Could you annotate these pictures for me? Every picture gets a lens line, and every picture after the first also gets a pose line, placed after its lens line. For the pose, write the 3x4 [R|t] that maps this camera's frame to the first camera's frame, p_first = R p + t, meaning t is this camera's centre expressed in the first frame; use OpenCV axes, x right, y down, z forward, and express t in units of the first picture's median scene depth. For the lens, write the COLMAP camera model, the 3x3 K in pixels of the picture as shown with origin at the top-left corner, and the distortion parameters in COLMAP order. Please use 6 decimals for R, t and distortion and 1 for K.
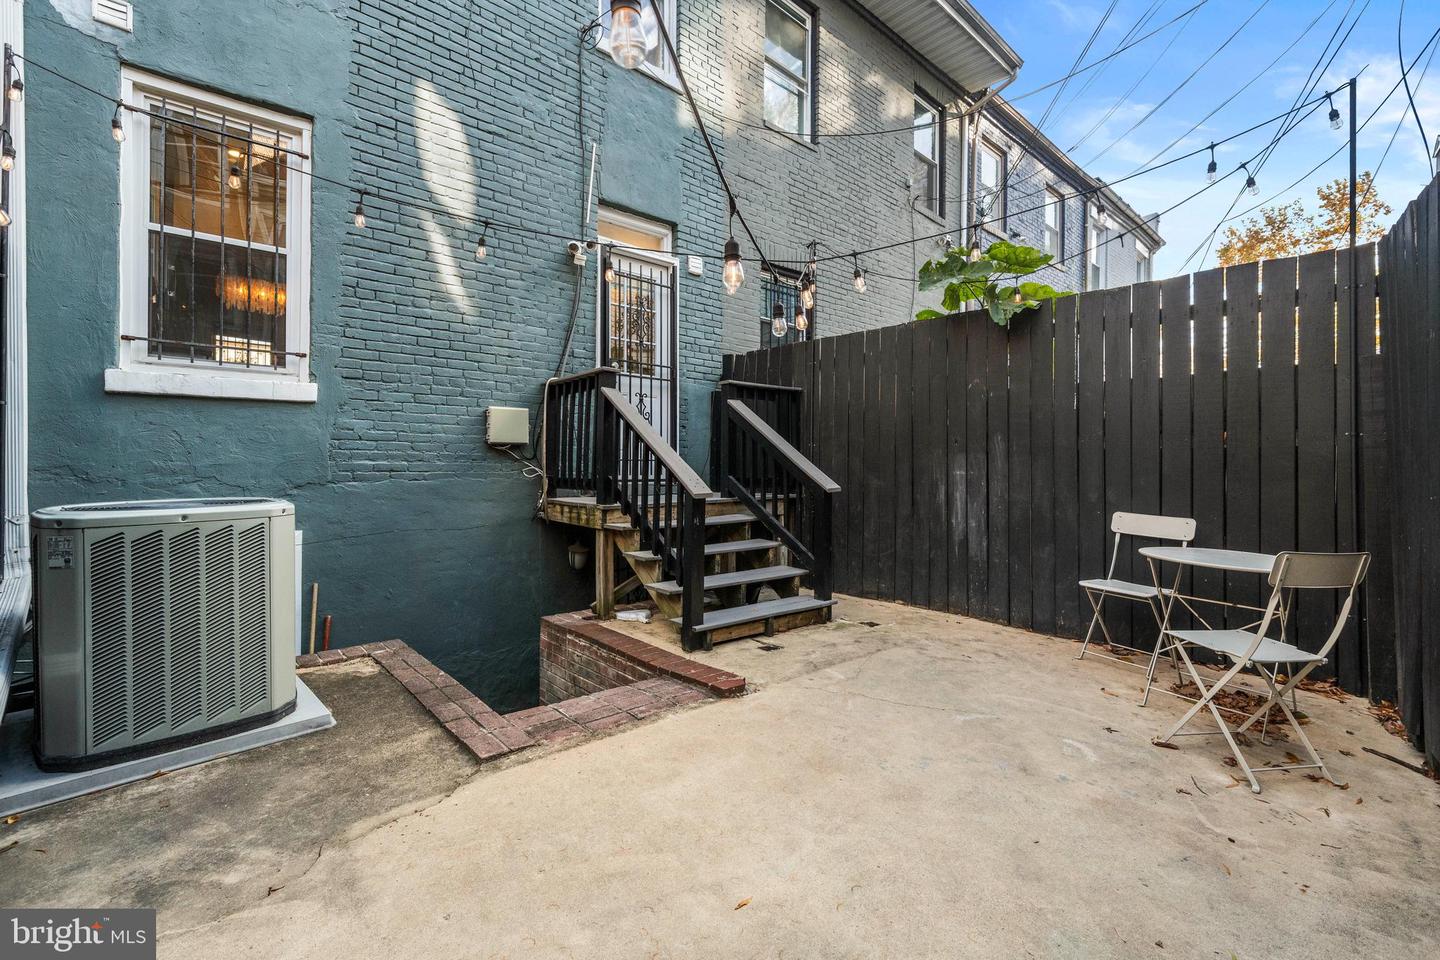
lens RADIAL K [[618.1, 0, 722.6], [0, 618.1, 473.8], [0, 0, 1]] dist [-0.000123, -0.000015]
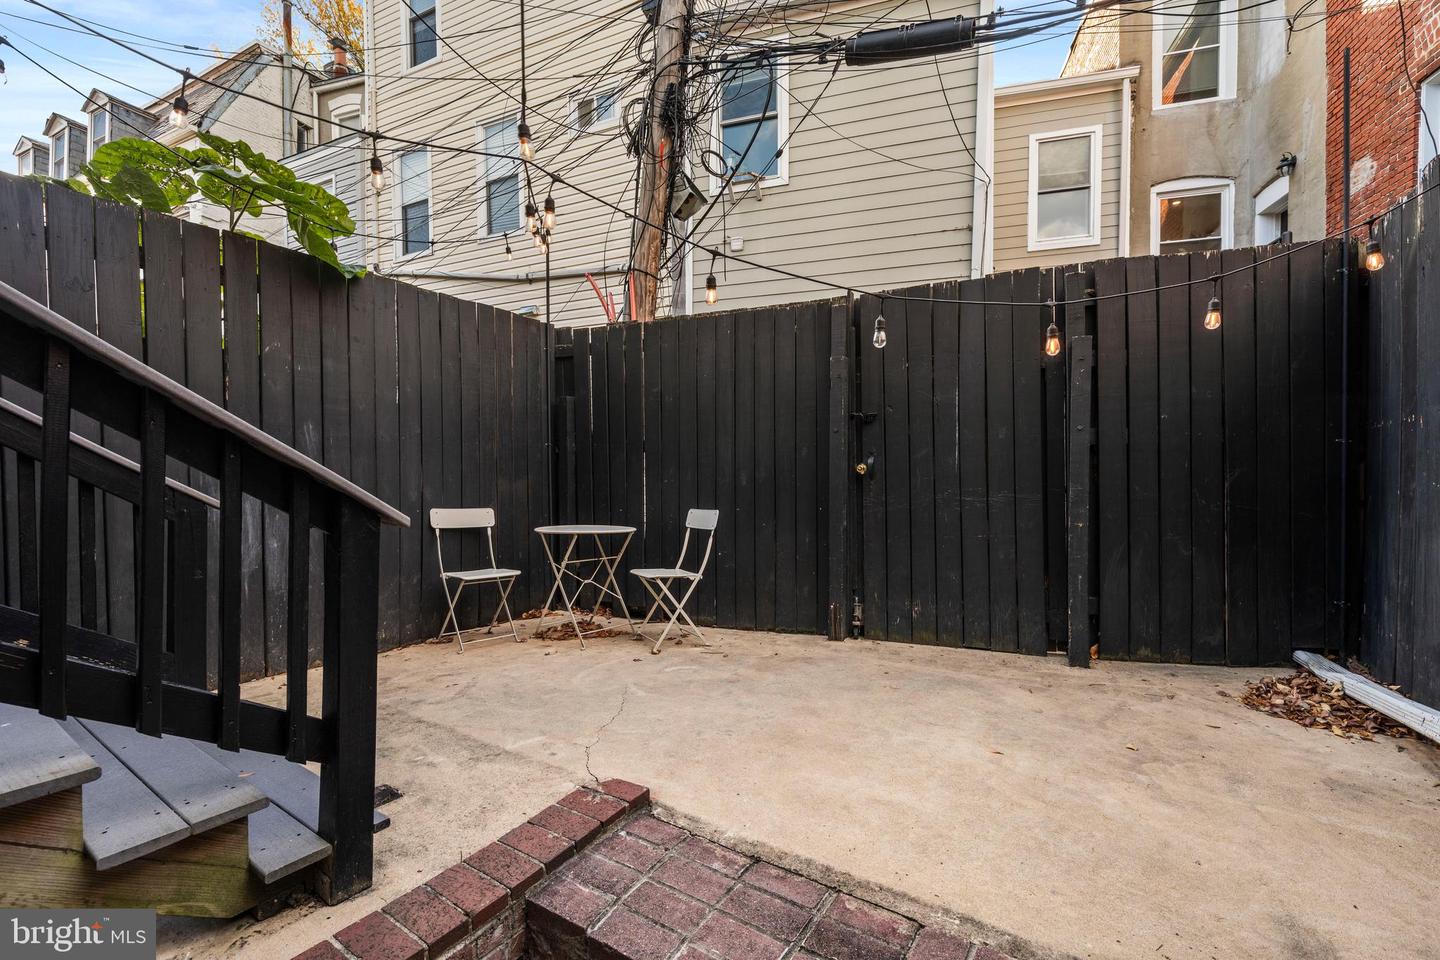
lens RADIAL K [[618.1, 0, 722.6], [0, 618.1, 473.8], [0, 0, 1]] dist [-0.000123, -0.000015]
pose [[-0.259376, -0.006882, 0.965752, -0.457206], [0.013500, 0.999851, 0.010751, -0.001001], [-0.965682, 0.015826, -0.259244, 0.745783]]
